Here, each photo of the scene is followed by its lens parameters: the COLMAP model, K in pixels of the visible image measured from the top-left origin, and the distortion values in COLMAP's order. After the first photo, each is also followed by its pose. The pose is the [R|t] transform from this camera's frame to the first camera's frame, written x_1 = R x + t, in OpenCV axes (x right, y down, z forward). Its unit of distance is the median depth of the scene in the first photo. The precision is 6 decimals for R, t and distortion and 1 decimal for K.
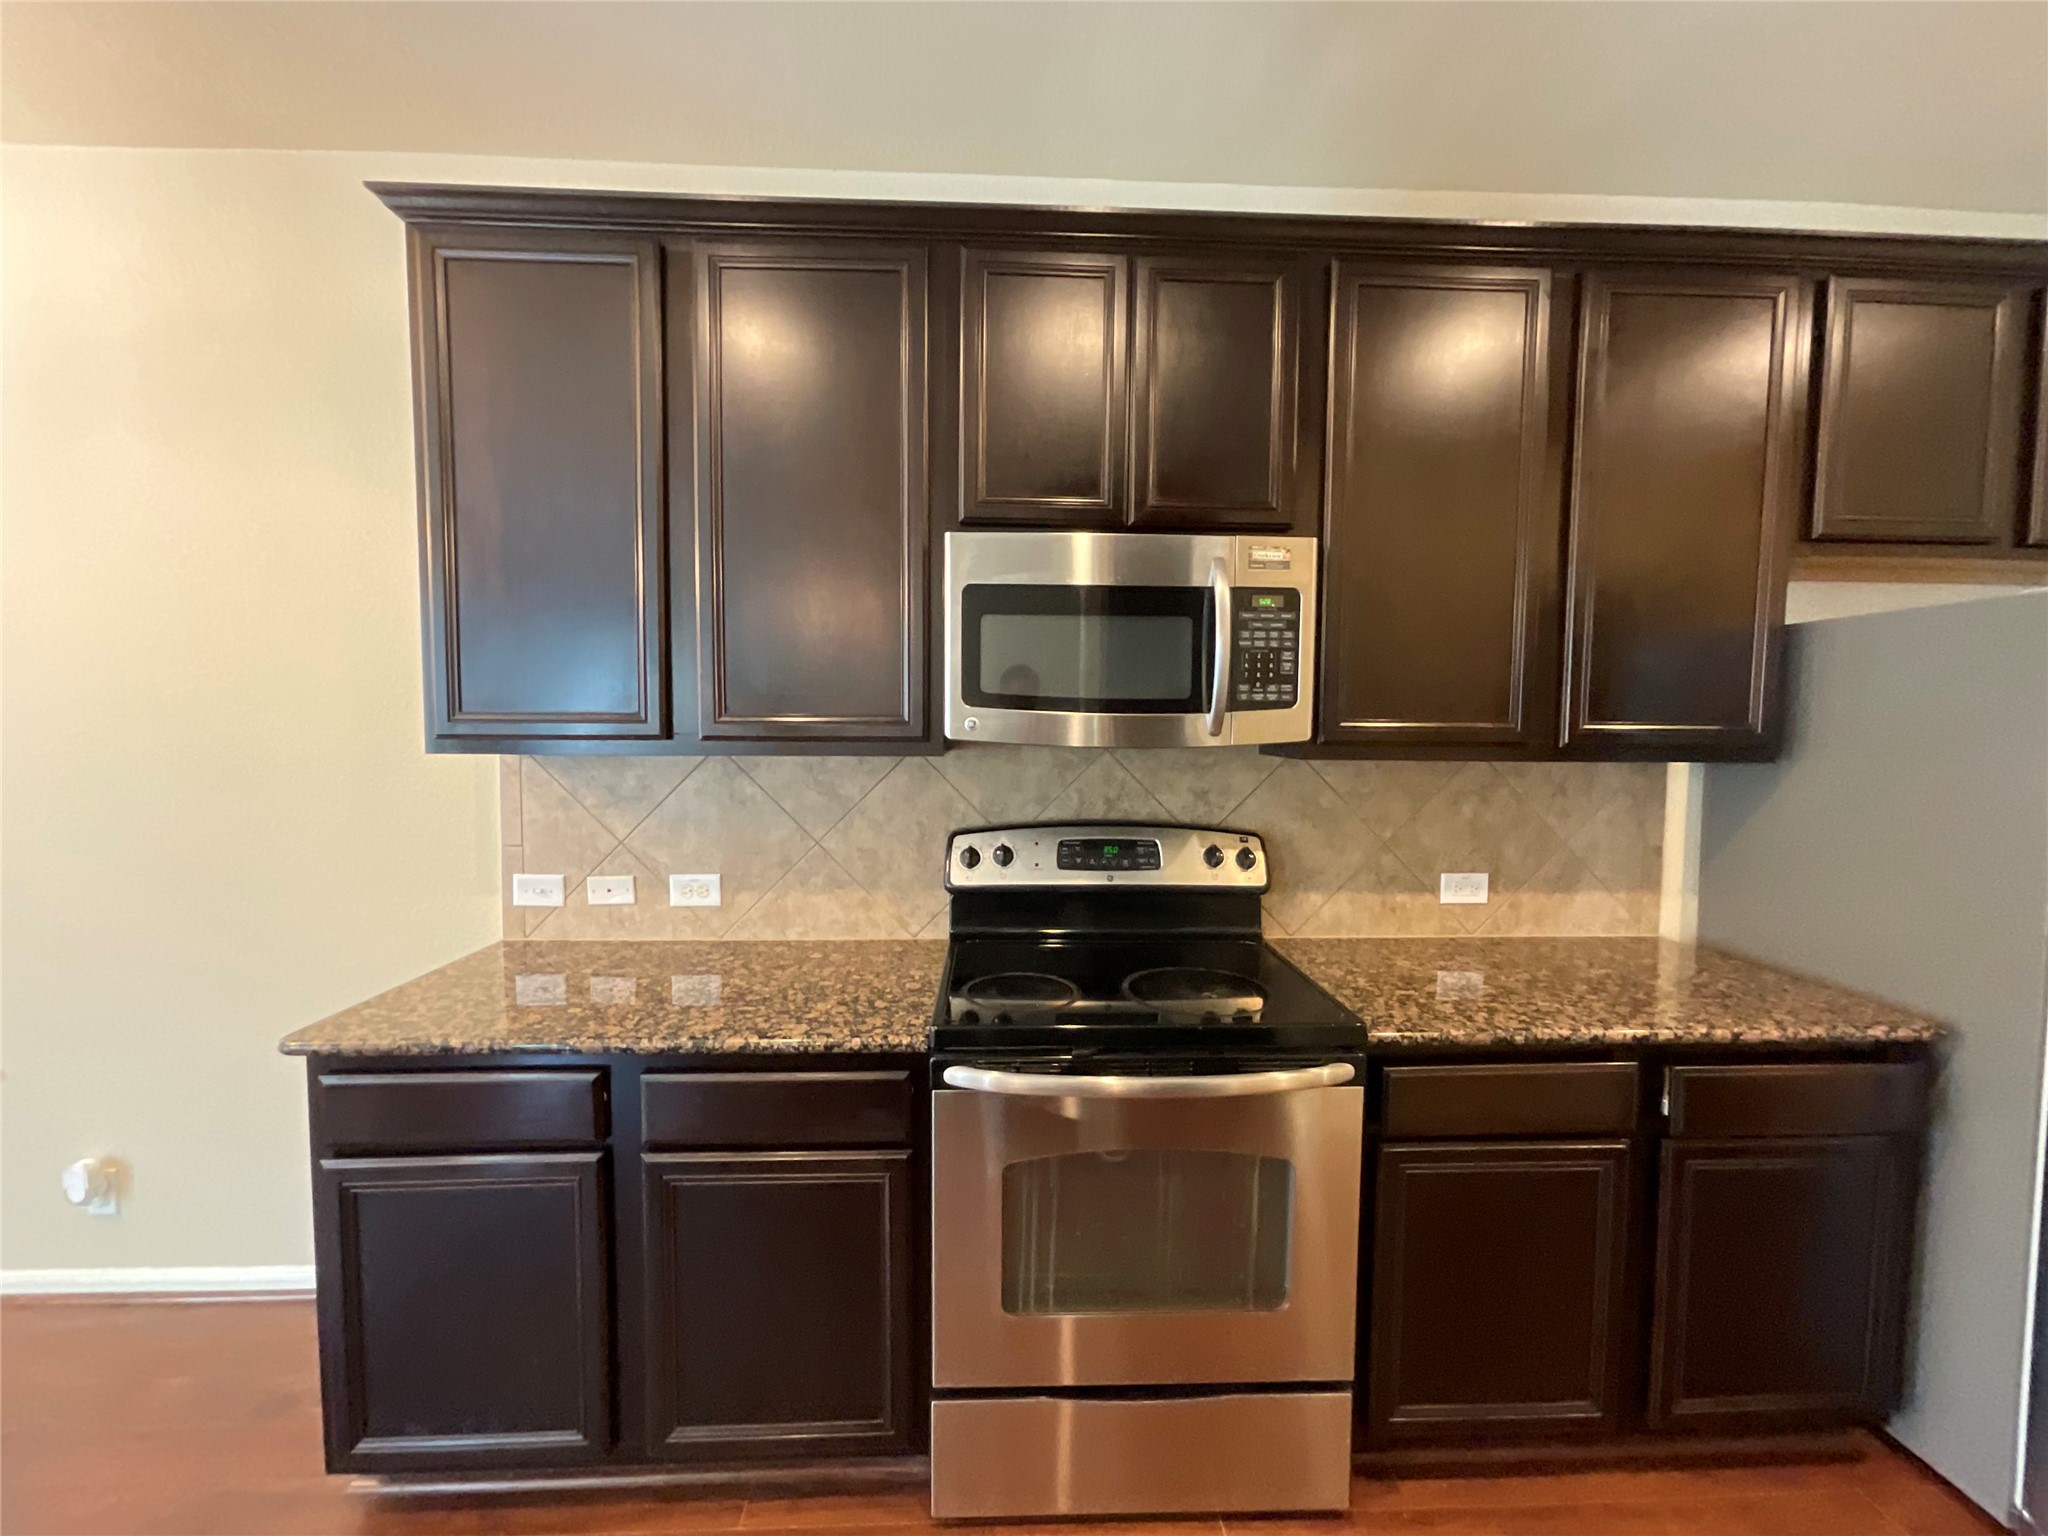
lens RADIAL K [[830.6, 0, 1025.3], [0, 830.6, 766.6], [0, 0, 1]] dist [-0.002234, 0.001923]
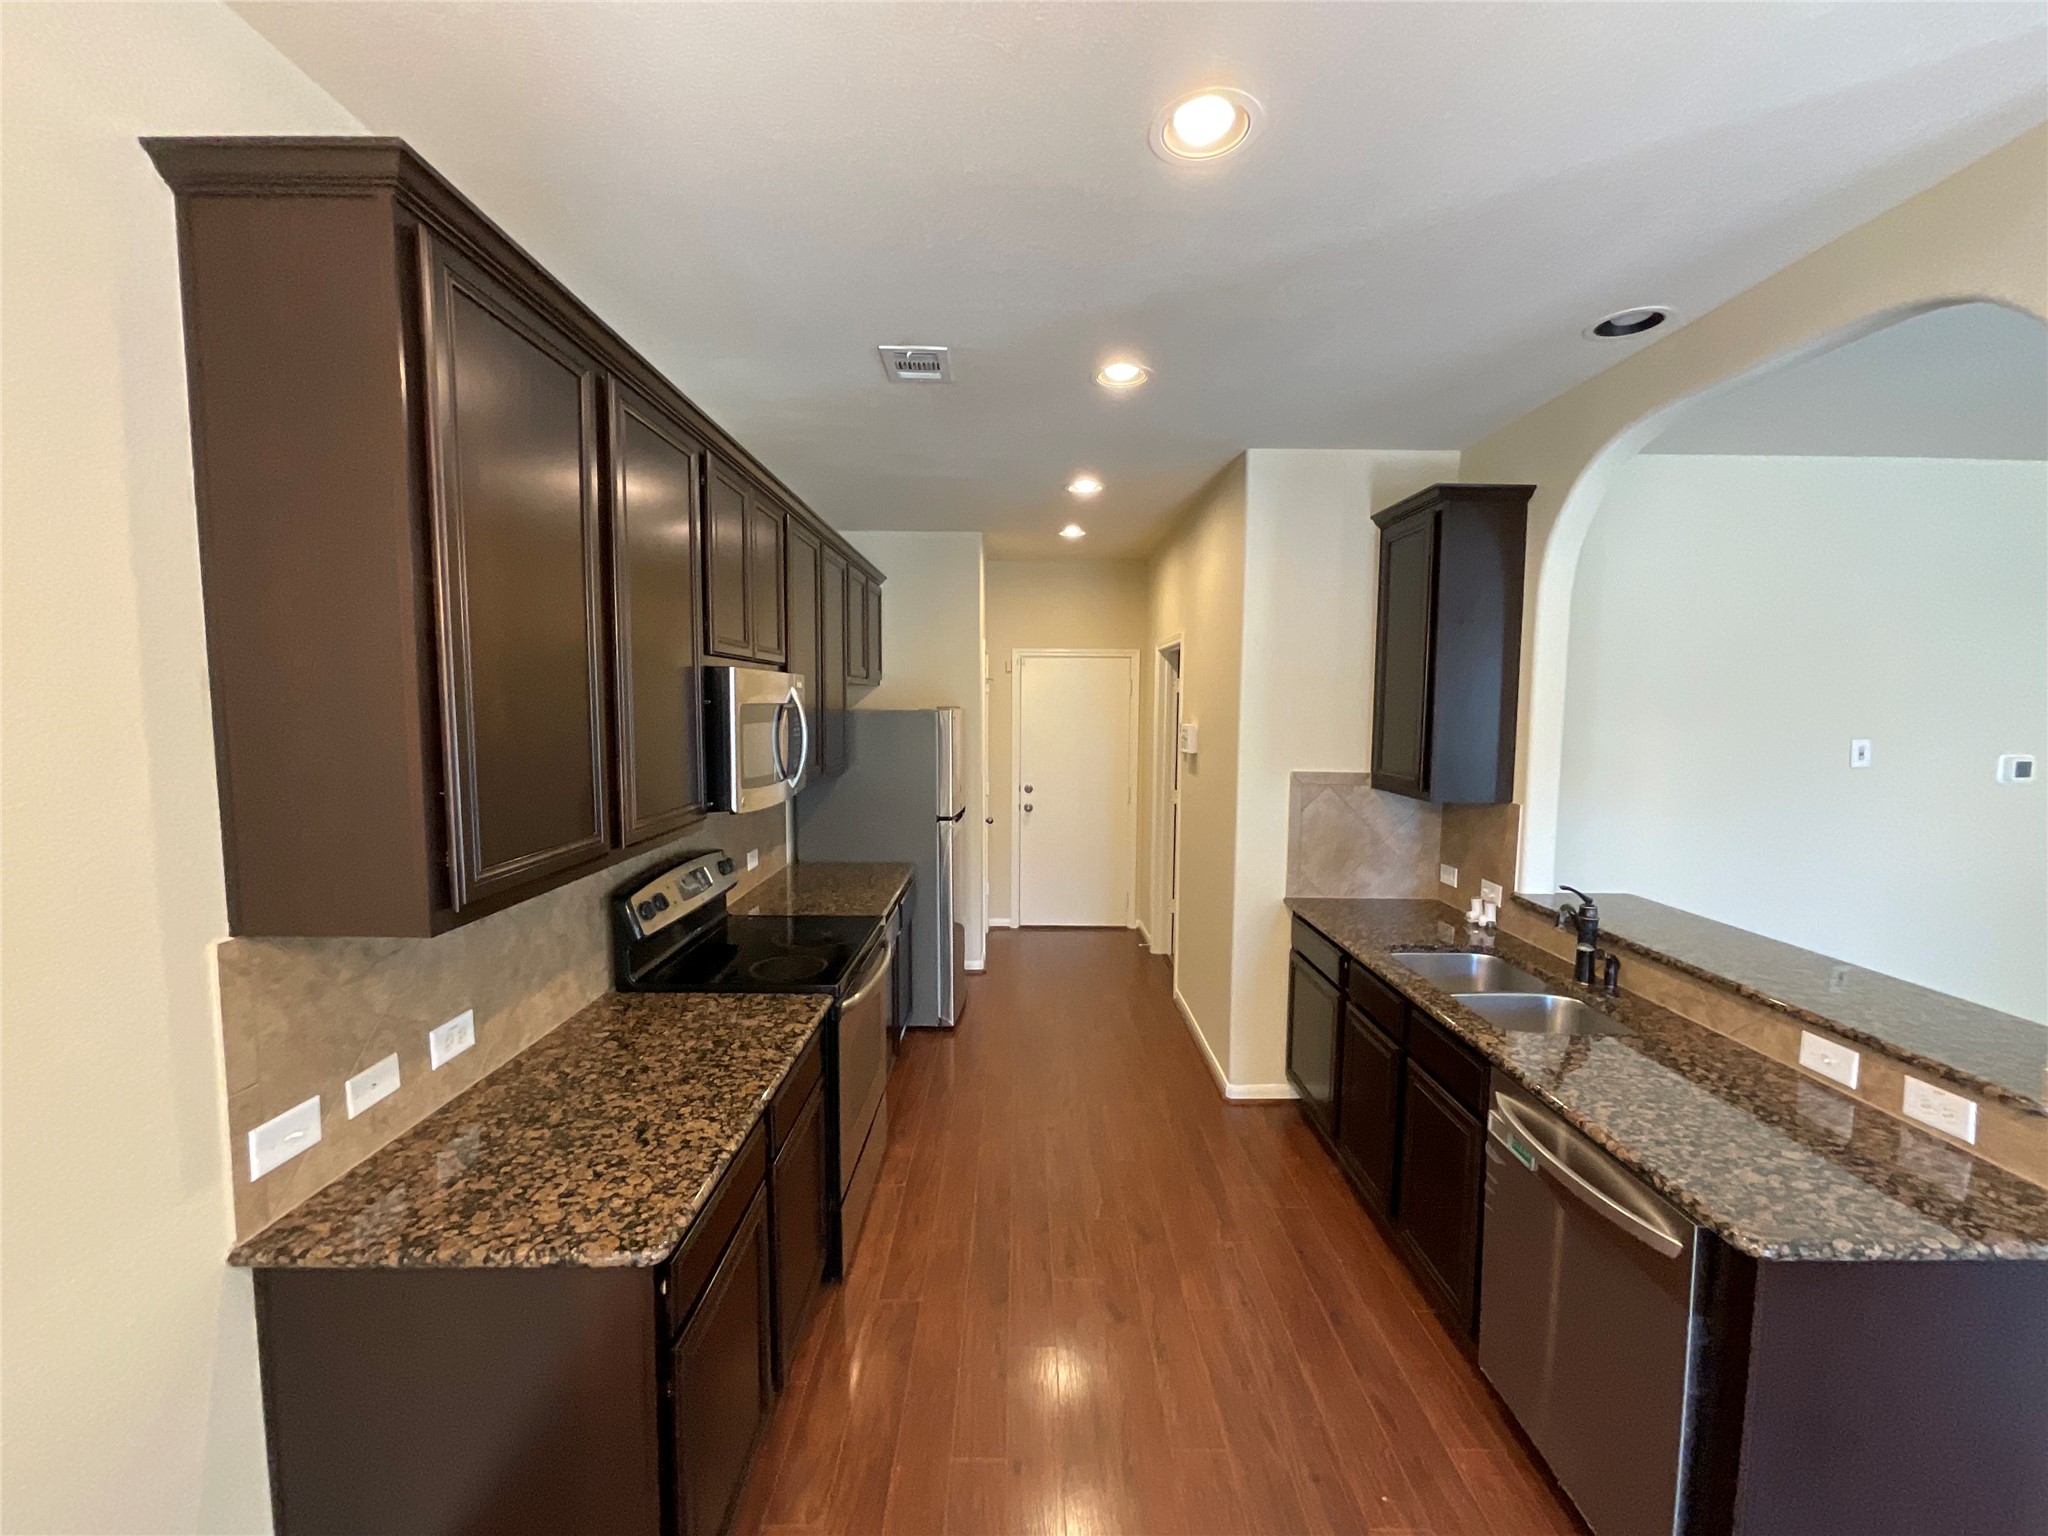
lens RADIAL K [[830.6, 0, 1023.9], [0, 830.6, 769.2], [0, 0, 1]] dist [-0.002234, 0.001923]
pose [[0.039793, -0.088654, 0.995267, -1.233597], [0.051809, 0.994899, 0.086550, -0.172422], [-0.997864, 0.048120, 0.044183, 0.387587]]
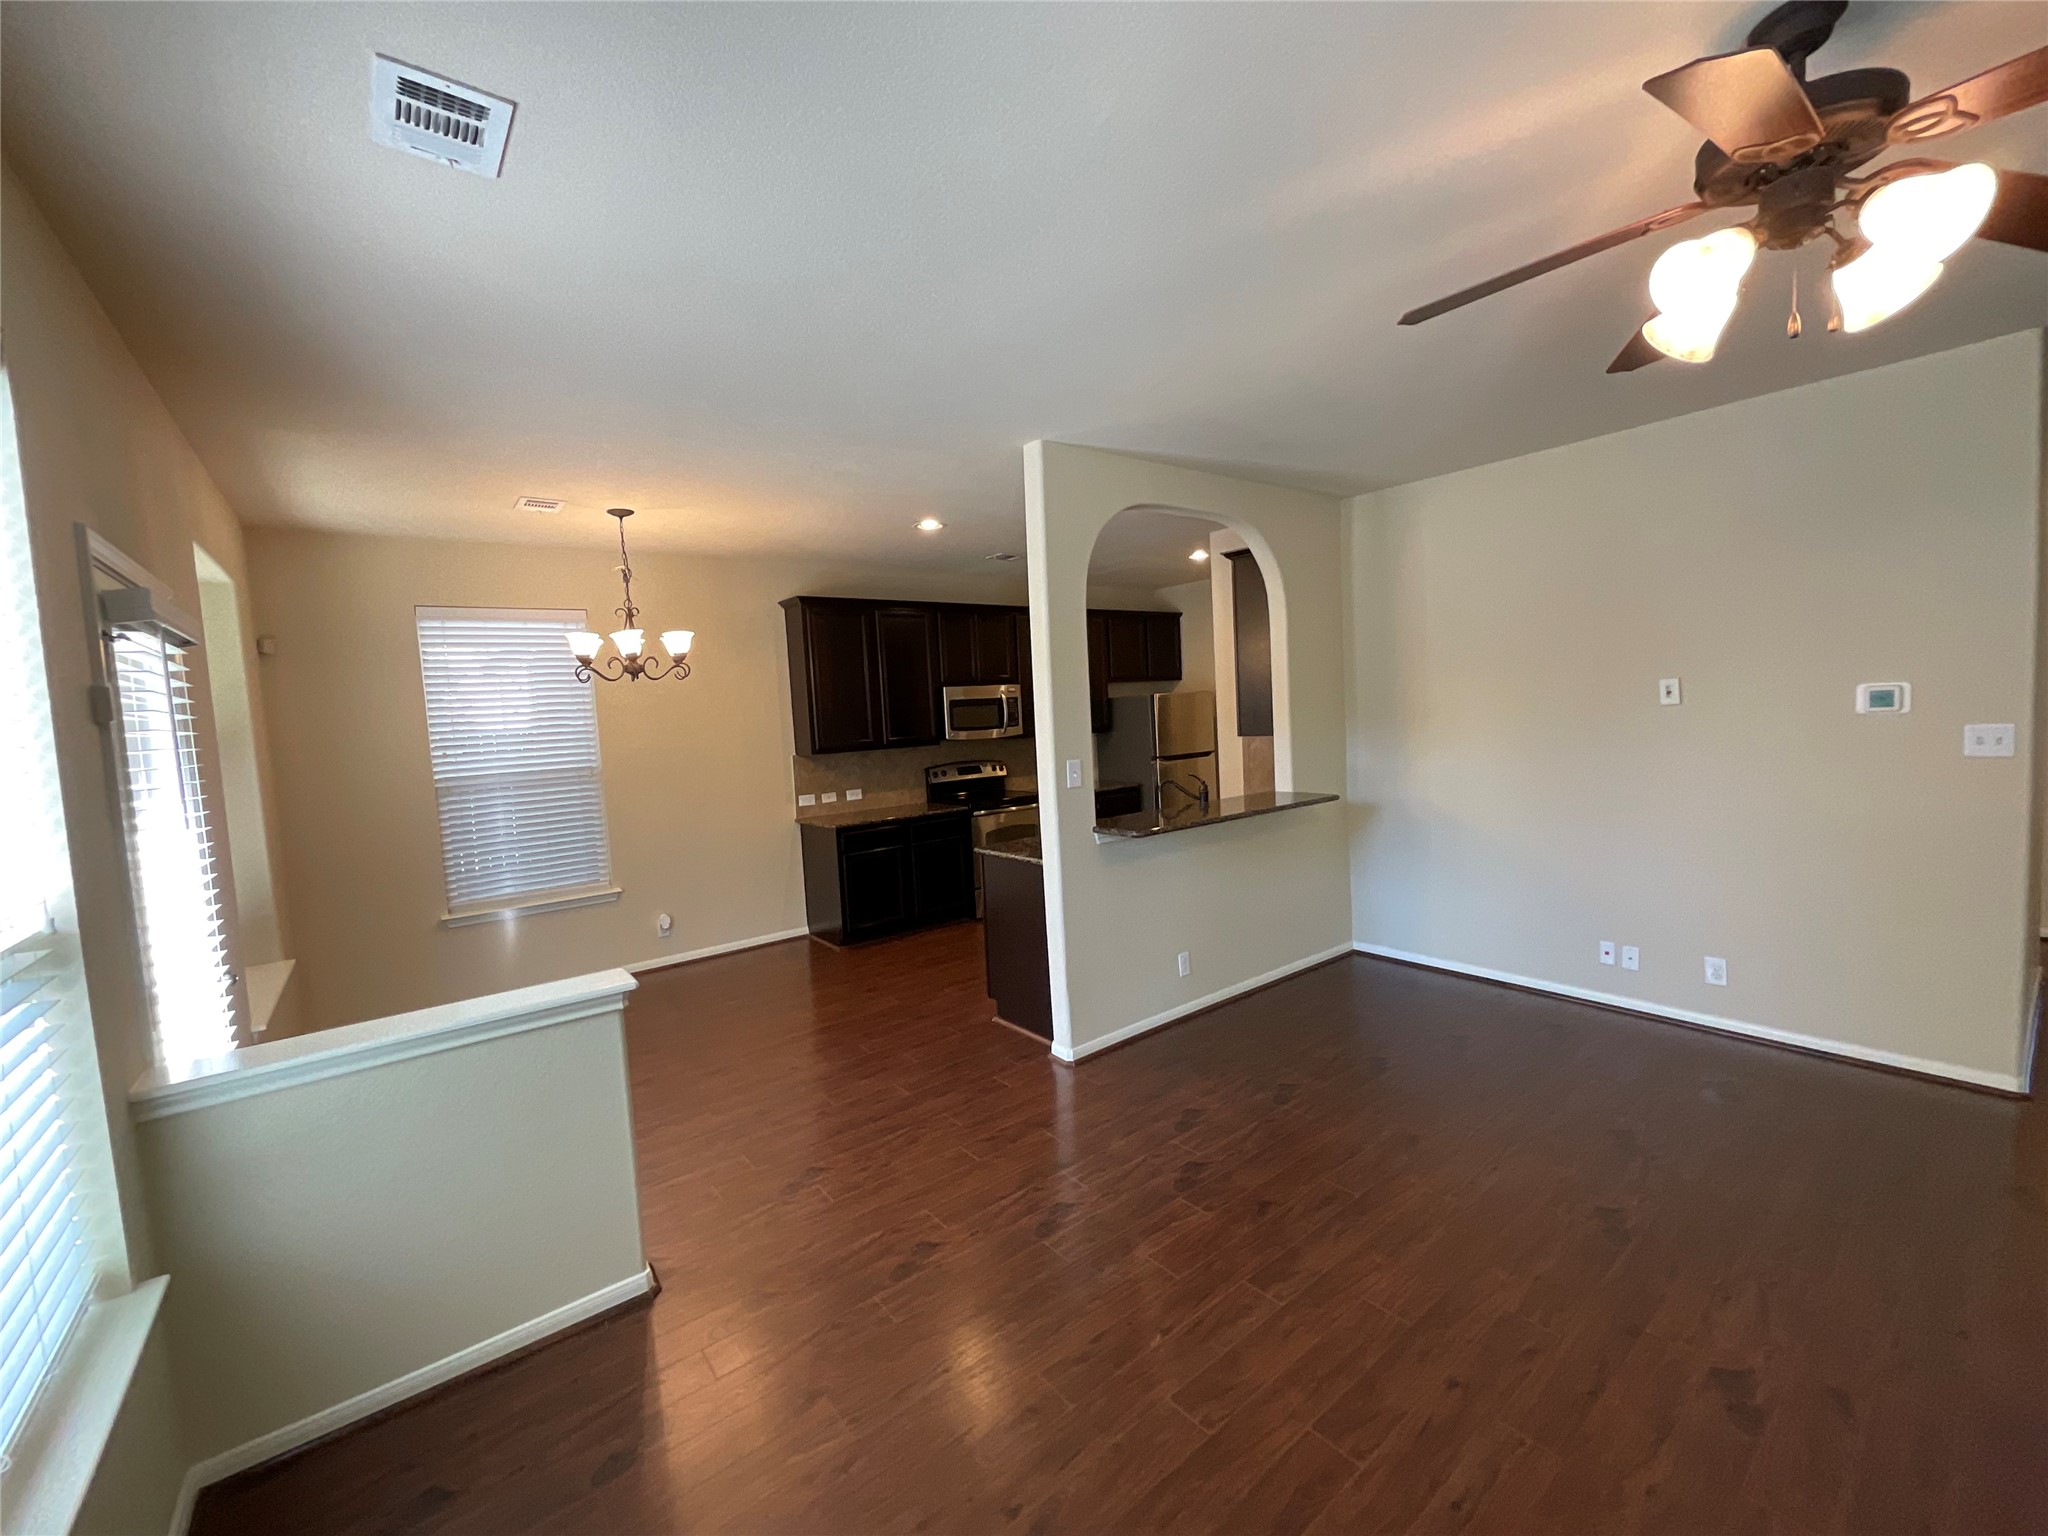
lens RADIAL K [[830.6, 0, 1026.6], [0, 830.6, 773.3], [0, 0, 1]] dist [-0.002234, 0.001923]
pose [[0.813885, -0.093871, 0.573393, -1.726049], [0.092337, 0.995218, 0.031863, 0.028166], [-0.573642, 0.027012, 0.818661, -2.024337]]
